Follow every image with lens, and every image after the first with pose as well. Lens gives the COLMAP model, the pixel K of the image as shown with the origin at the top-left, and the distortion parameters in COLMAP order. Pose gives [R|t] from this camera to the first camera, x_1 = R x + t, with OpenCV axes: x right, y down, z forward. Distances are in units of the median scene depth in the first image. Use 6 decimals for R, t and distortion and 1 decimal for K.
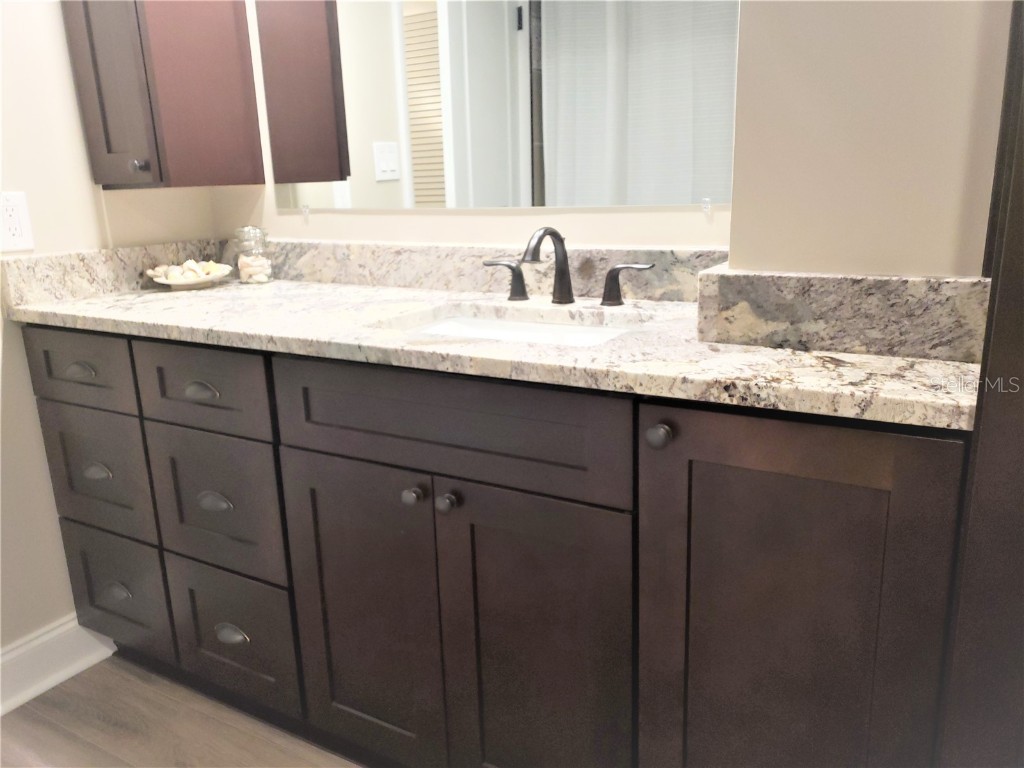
lens RADIAL K [[800.0, 0, 512.0], [0, 800.0, 384.0], [0, 0, 1]] dist [0.047473, -0.075036]
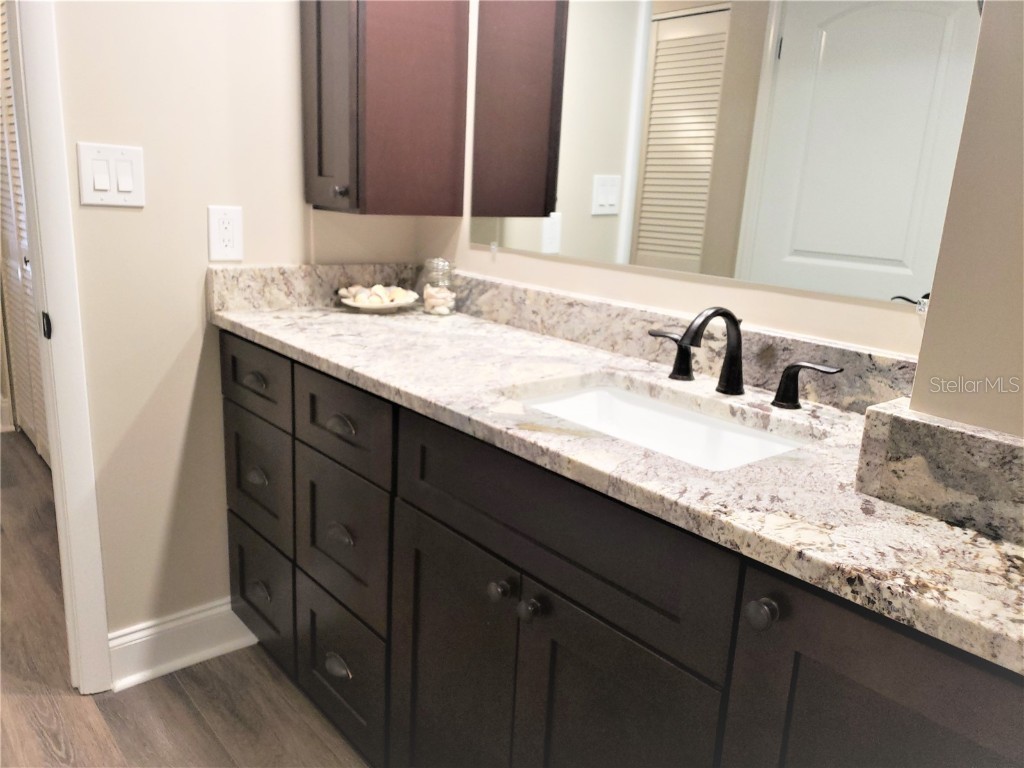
lens RADIAL K [[798.7, 0, 512.7], [0, 798.7, 390.3], [0, 0, 1]] dist [0.059055, -0.061560]
pose [[0.942596, 0.158600, -0.293870, 0.098343], [-0.159601, 0.986964, 0.020734, -0.084990], [0.293327, 0.027358, 0.955621, 0.099336]]
